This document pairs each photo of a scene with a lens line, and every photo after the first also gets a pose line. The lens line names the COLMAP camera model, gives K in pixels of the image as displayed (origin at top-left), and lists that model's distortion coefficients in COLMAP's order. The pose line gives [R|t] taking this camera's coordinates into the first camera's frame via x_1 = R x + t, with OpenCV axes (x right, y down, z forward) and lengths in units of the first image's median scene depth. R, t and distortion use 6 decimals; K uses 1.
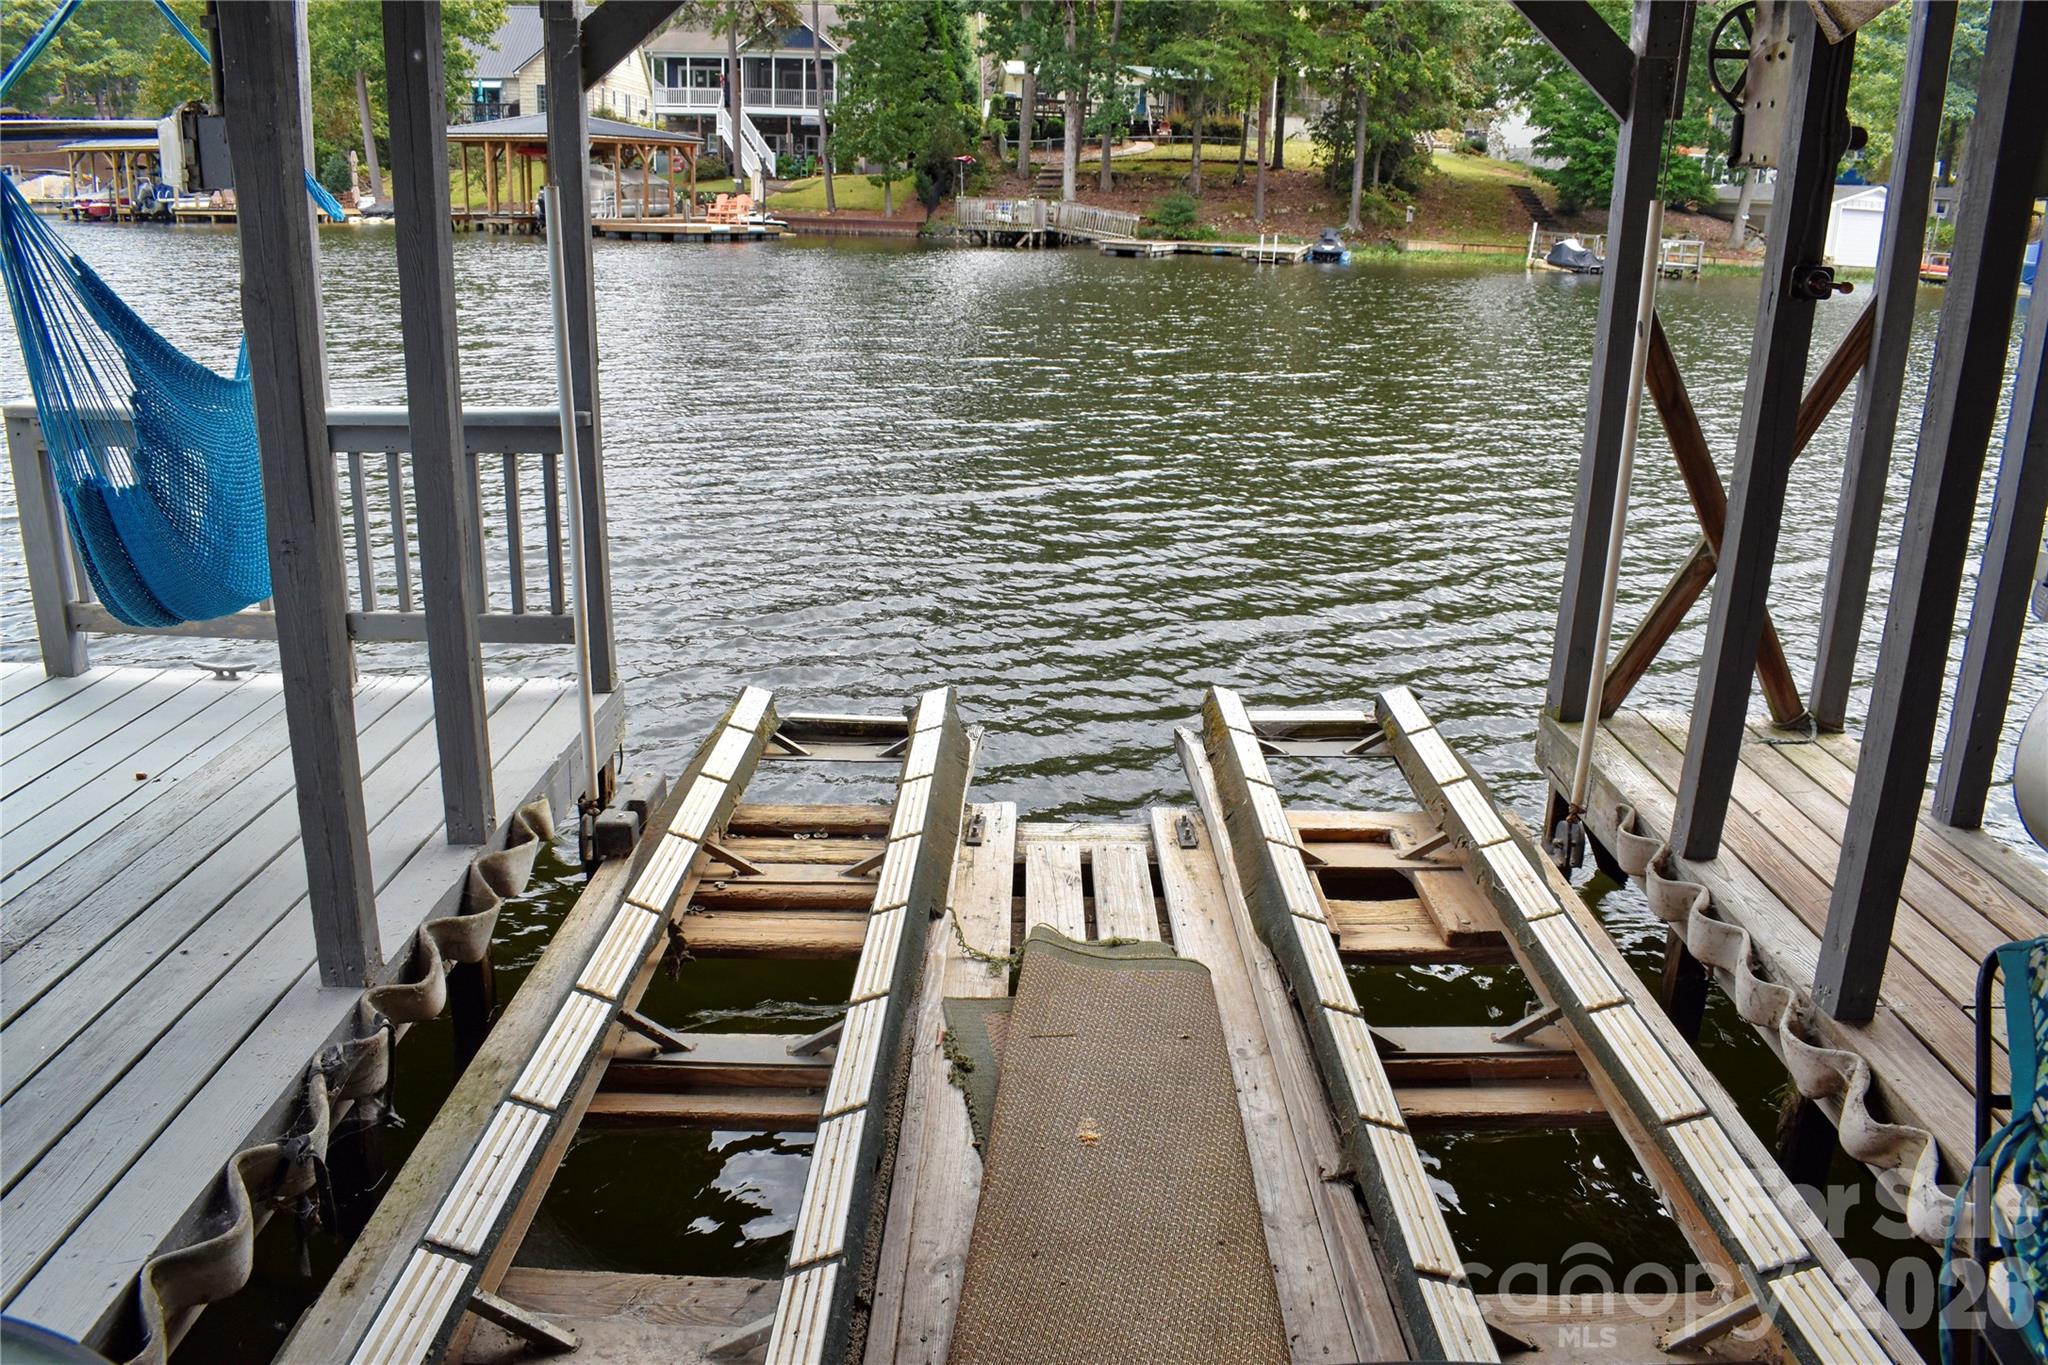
lens RADIAL K [[1579.2, 0, 1027.3], [0, 1579.2, 677.9], [0, 0, 1]] dist [-0.096502, 0.014256]
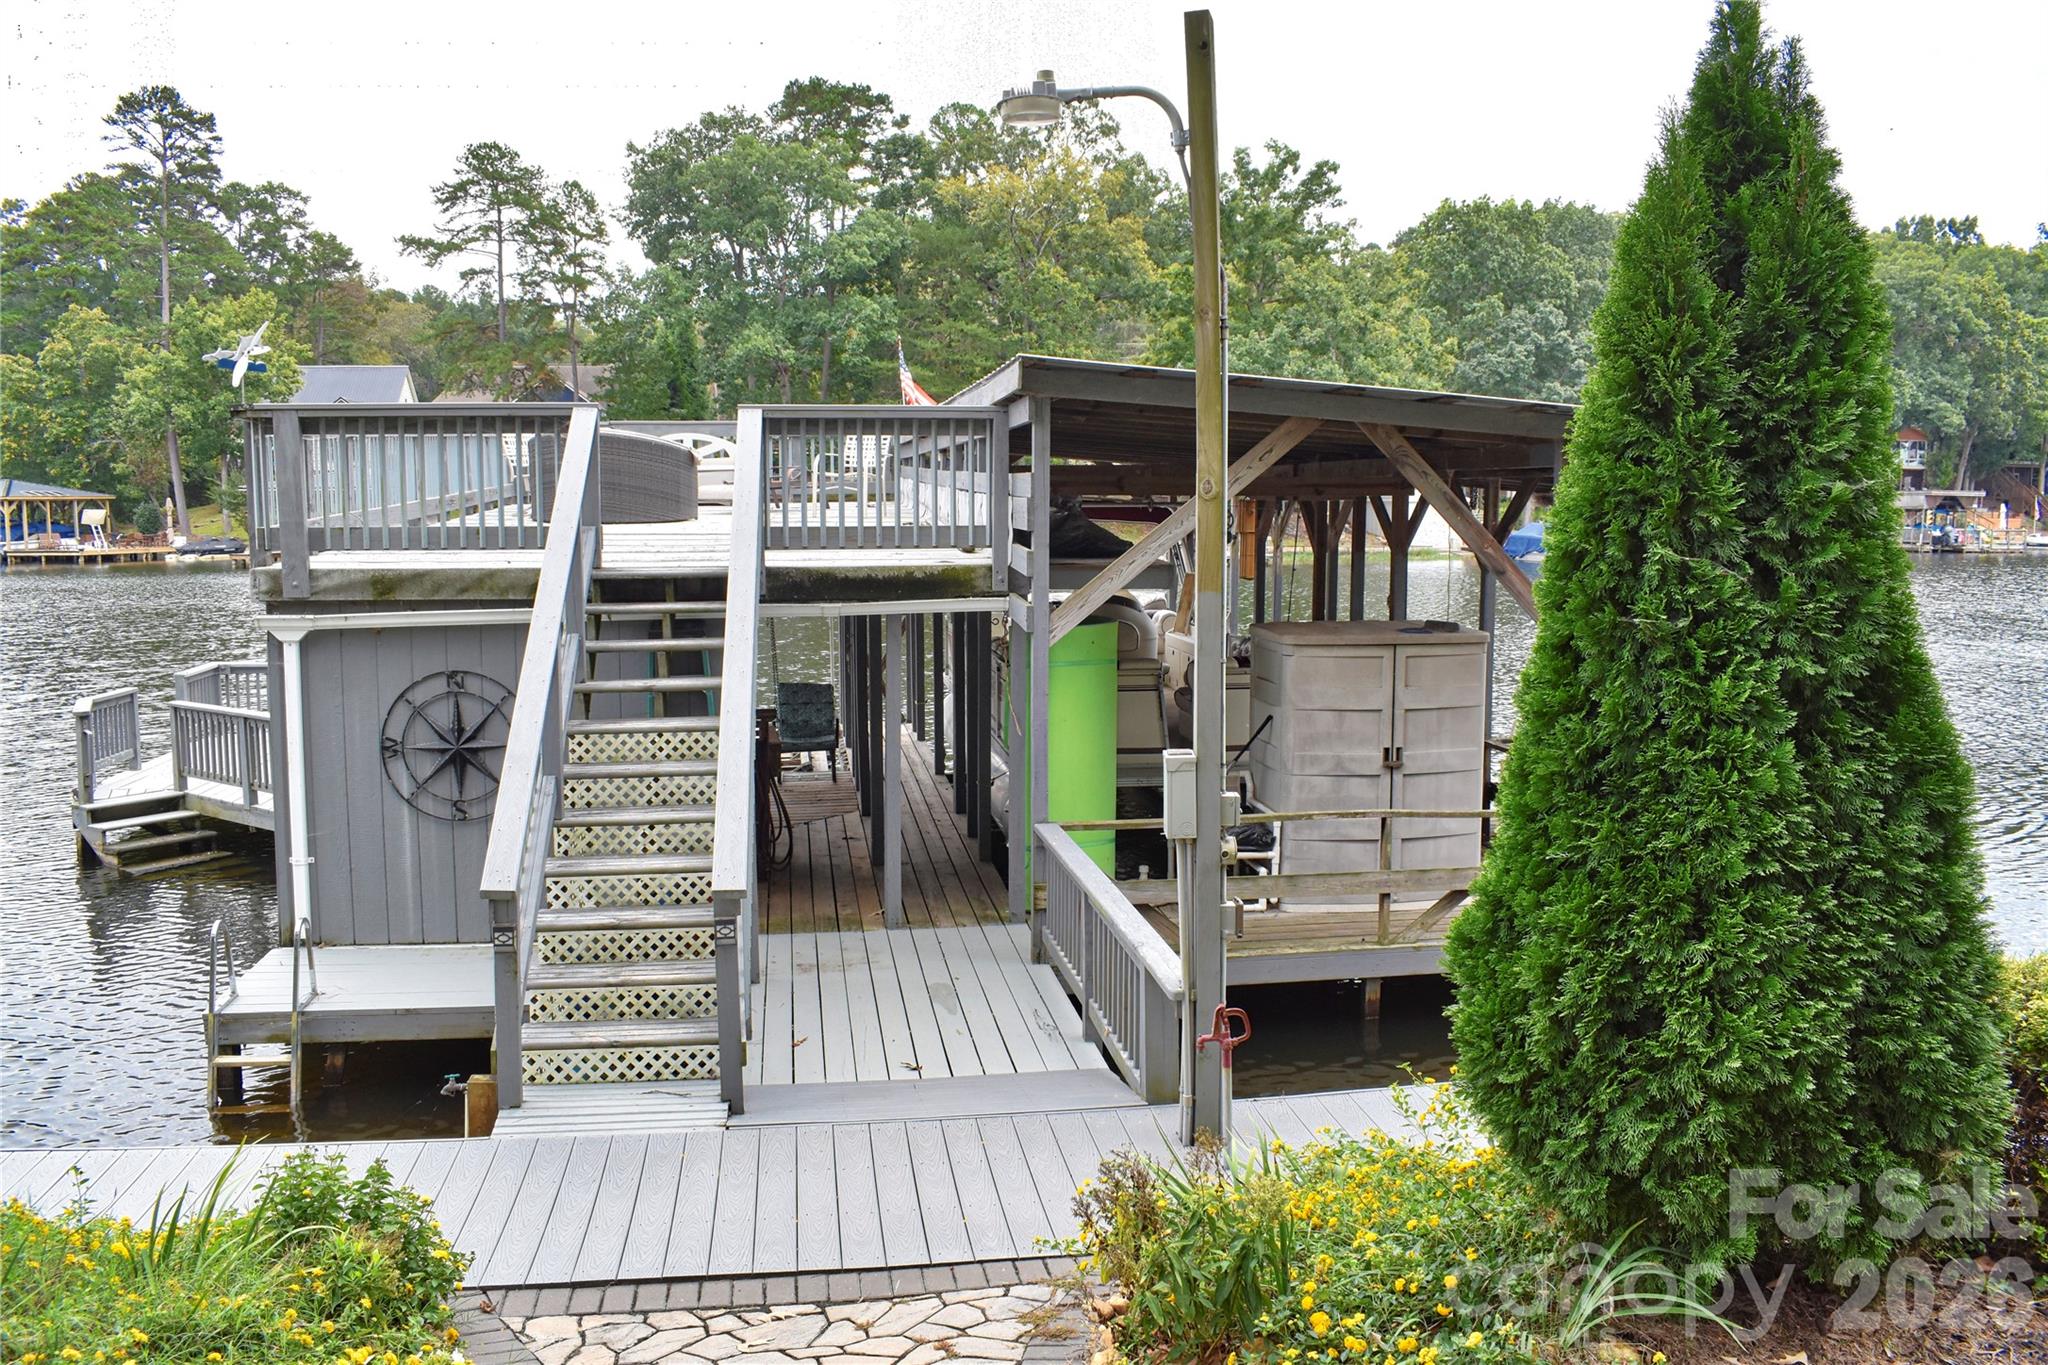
lens RADIAL K [[1579.2, 0, 1027.2], [0, 1579.2, 694.9], [0, 0, 1]] dist [-0.096502, 0.014256]
pose [[0.986915, -0.048039, 0.153918, 0.011031], [0.073989, 0.983077, -0.167589, 0.040754], [-0.143263, 0.176785, 0.973767, -0.181047]]
